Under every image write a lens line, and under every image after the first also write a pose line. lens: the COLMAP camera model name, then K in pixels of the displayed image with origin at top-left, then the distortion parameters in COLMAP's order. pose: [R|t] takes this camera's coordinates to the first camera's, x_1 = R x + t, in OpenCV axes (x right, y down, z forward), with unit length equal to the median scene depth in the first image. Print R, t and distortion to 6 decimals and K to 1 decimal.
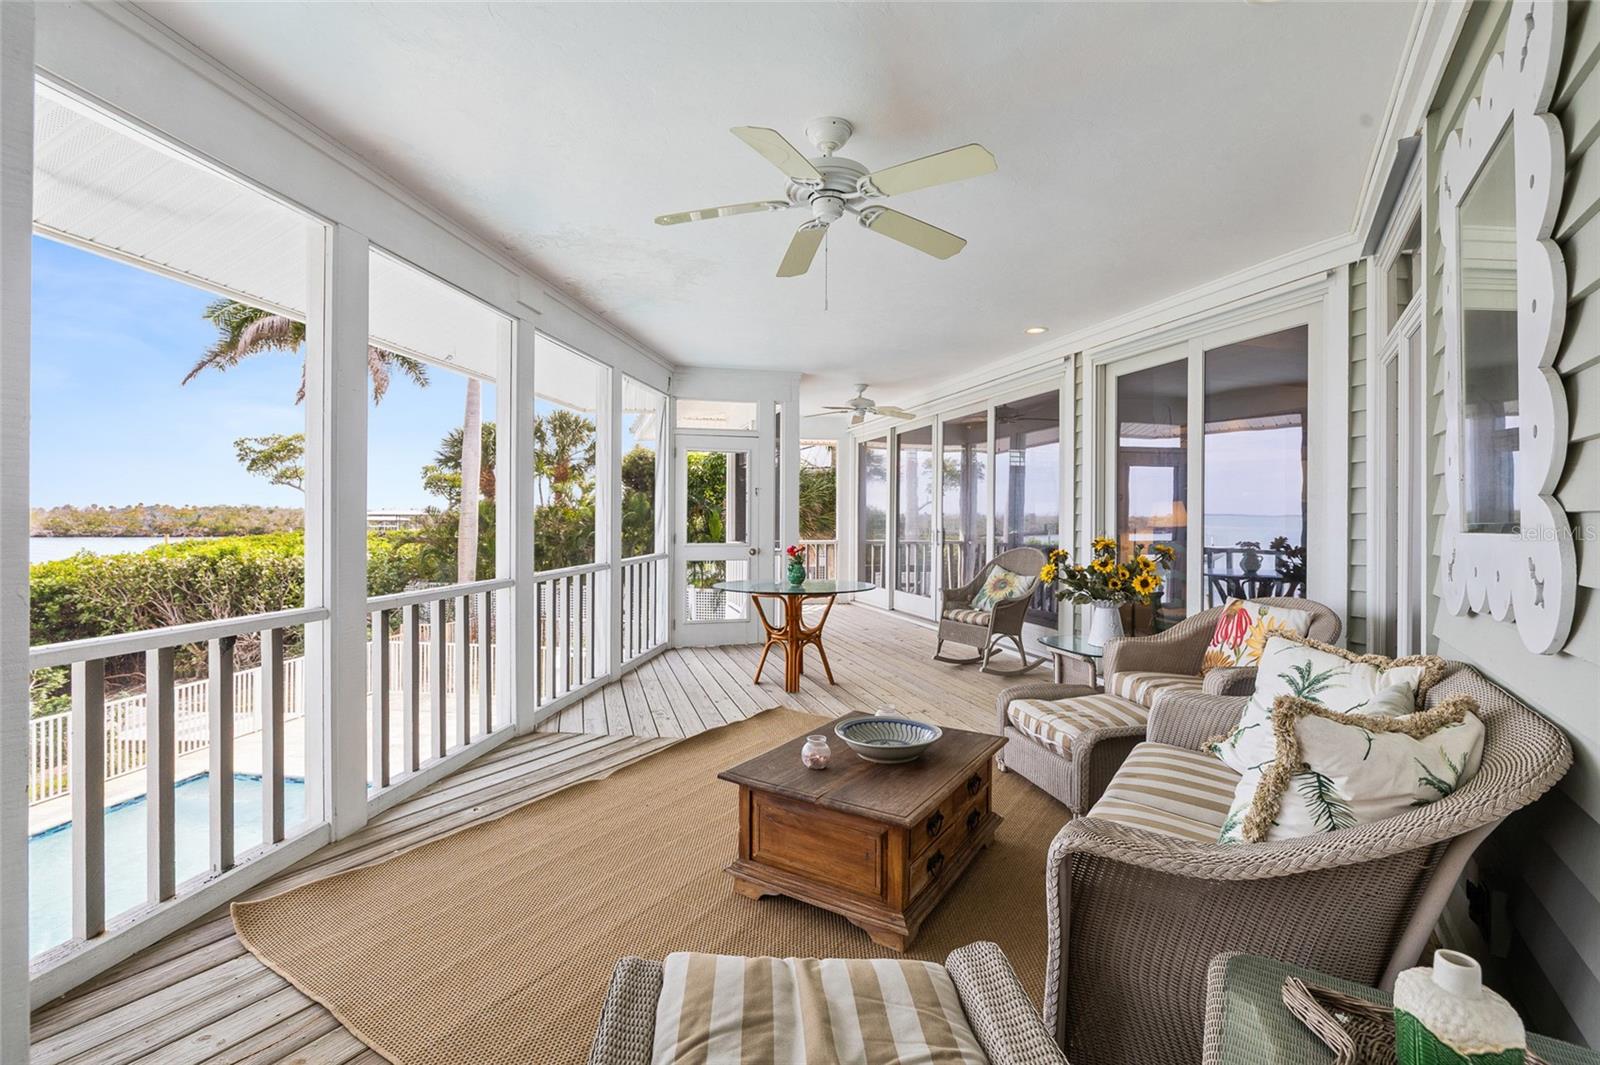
lens RADIAL K [[711.9, 0, 793.4], [0, 711.9, 519.7], [0, 0, 1]] dist [-0.002677, 0.000268]
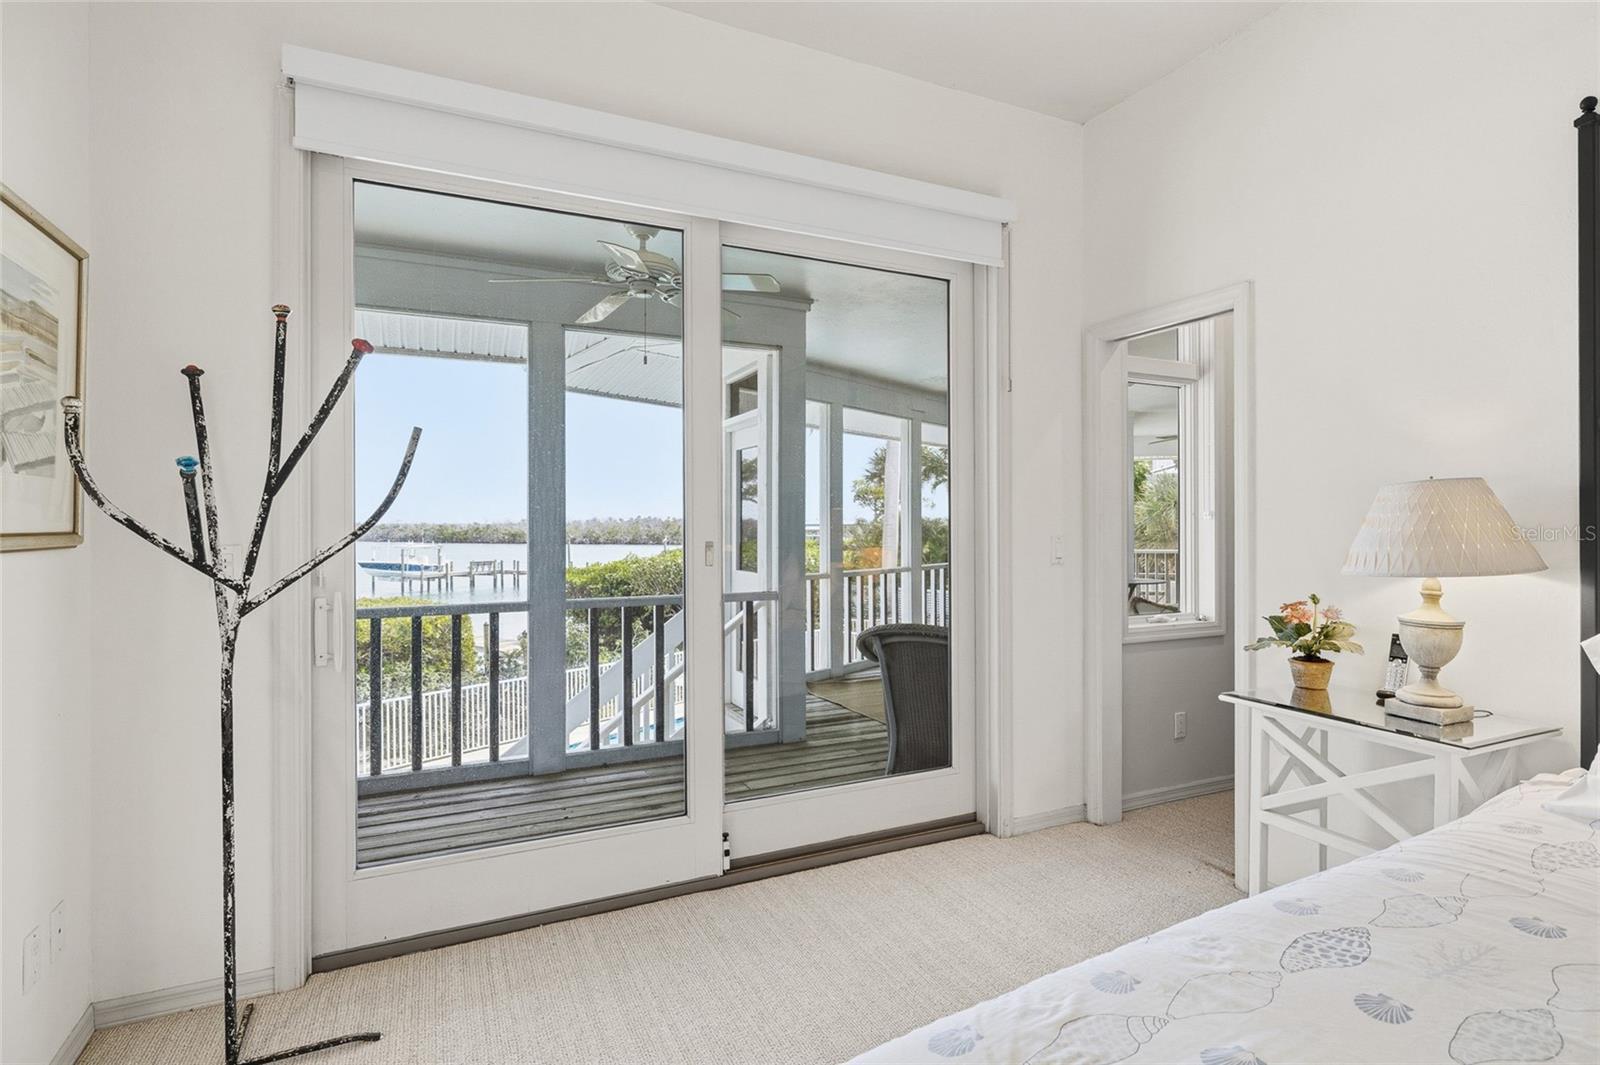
lens RADIAL K [[832.3, 0, 800.3], [0, 832.3, 525.6], [0, 0, 1]] dist [-0.001219, -0.000024]
pose [[0.858349, -0.006010, -0.513030, 0.082834], [0.005067, 0.999982, -0.003238, -0.002818], [0.513041, 0.000180, 0.858364, -0.174572]]
